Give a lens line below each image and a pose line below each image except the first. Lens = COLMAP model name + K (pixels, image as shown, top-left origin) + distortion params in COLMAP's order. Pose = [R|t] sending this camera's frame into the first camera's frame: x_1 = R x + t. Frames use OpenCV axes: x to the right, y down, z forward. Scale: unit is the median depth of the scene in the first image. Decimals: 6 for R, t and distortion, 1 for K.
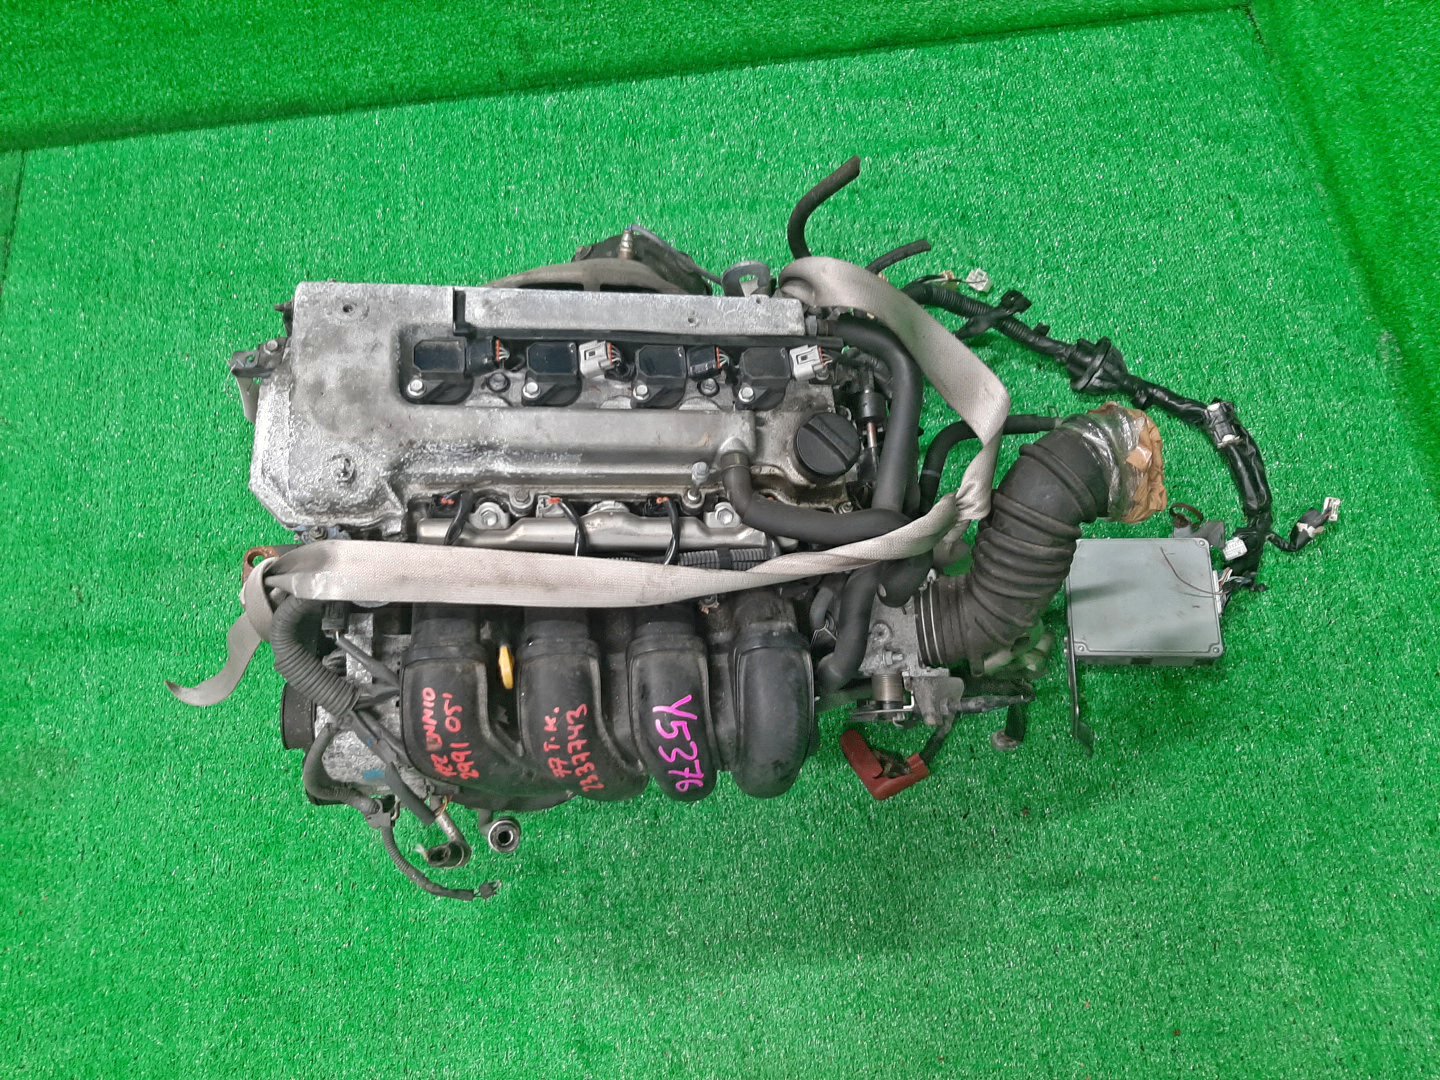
lens RADIAL K [[1077.2, 0, 720.0], [0, 1077.2, 540.0], [0, 0, 1]] dist [0.058012, -0.086790]
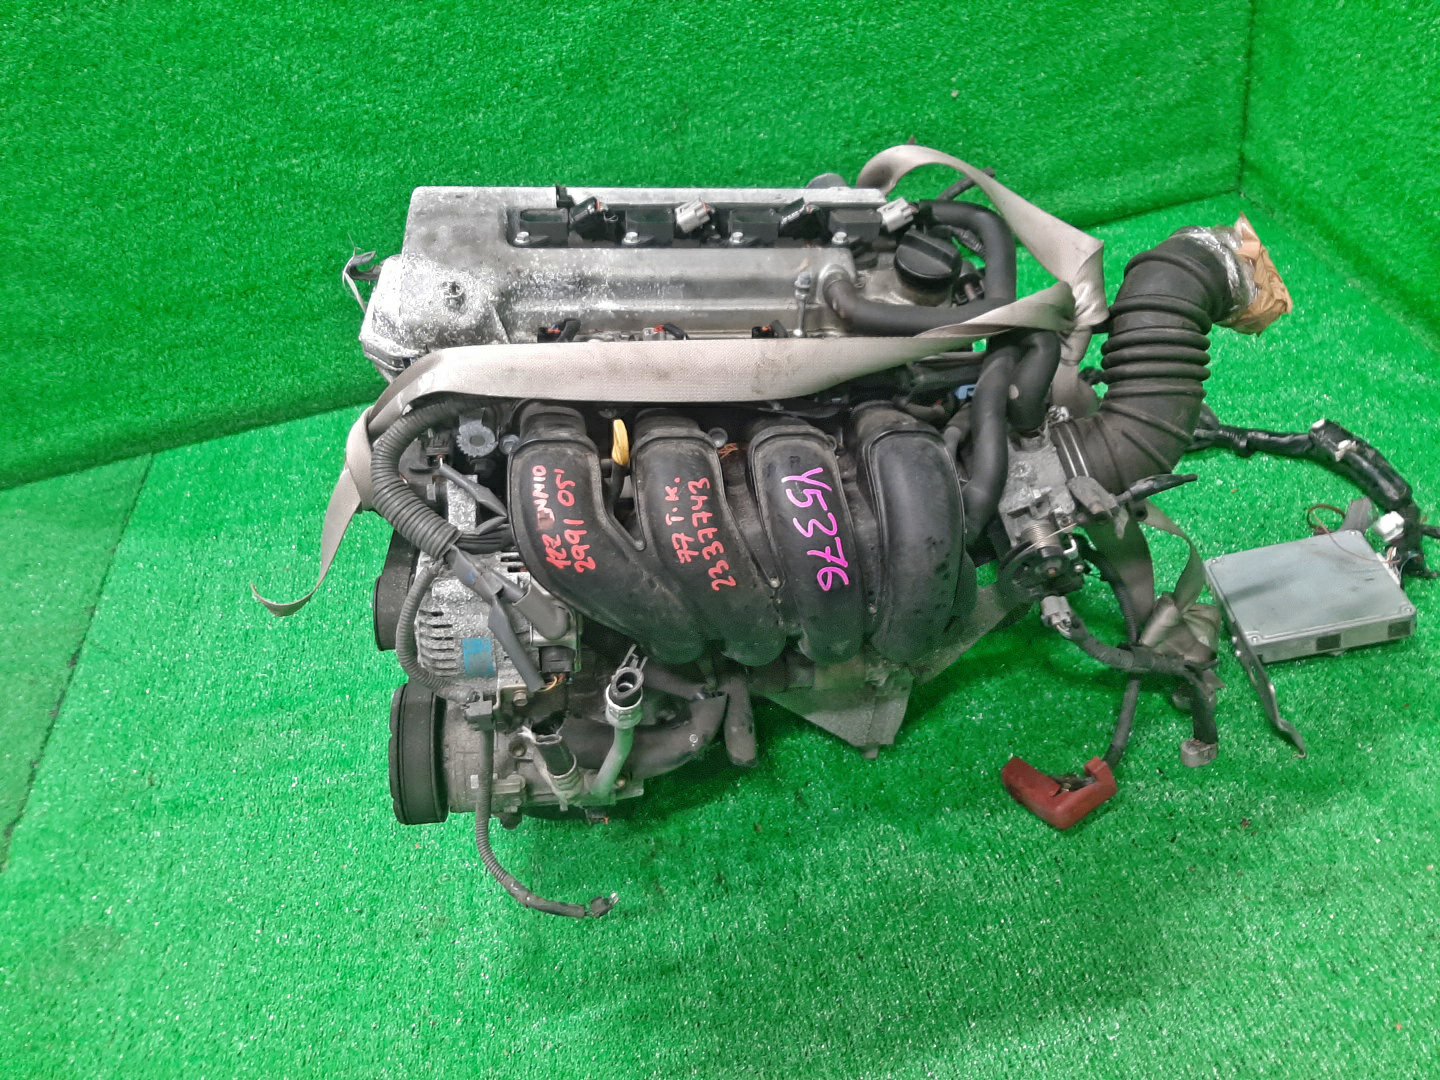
lens RADIAL K [[1079.1, 0, 720.0], [0, 1079.1, 540.0], [0, 0, 1]] dist [0.076151, -0.098415]
pose [[0.992927, -0.112290, -0.038568, -0.083770], [0.083903, 0.893463, -0.441231, 0.591325], [0.084005, 0.434874, 0.896564, 0.203160]]
